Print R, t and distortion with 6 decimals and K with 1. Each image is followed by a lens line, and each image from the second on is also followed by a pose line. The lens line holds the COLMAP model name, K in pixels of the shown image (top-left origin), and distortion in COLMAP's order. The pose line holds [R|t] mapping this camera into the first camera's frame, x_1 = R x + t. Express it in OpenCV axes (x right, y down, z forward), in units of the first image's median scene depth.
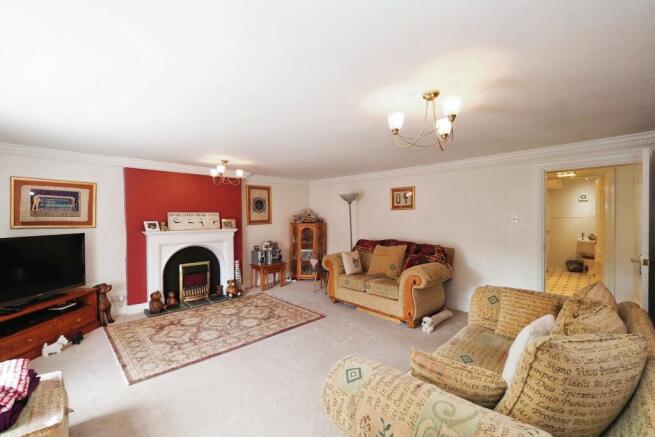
lens RADIAL K [[272.0, 0, 323.0], [0, 272.0, 218.5], [0, 0, 1]] dist [-0.002207, -0.000159]
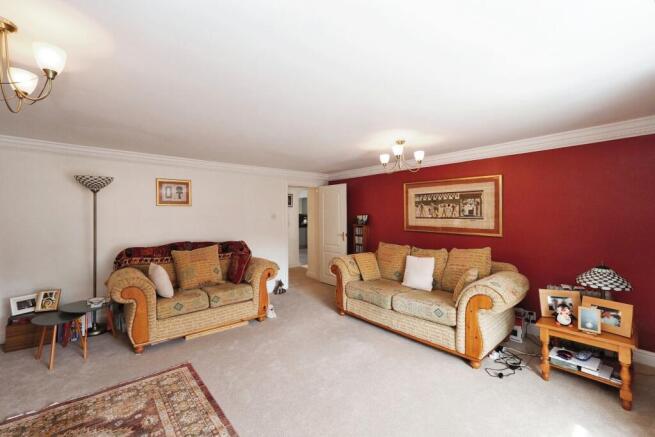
lens RADIAL K [[272.0, 0, 324.4], [0, 272.0, 214.0], [0, 0, 1]] dist [-0.002207, -0.000159]
pose [[0.045156, -0.001746, 0.998978, -0.630640], [0.000125, 0.999998, 0.001742, -0.011459], [-0.998980, 0.000047, 0.045157, 0.613845]]
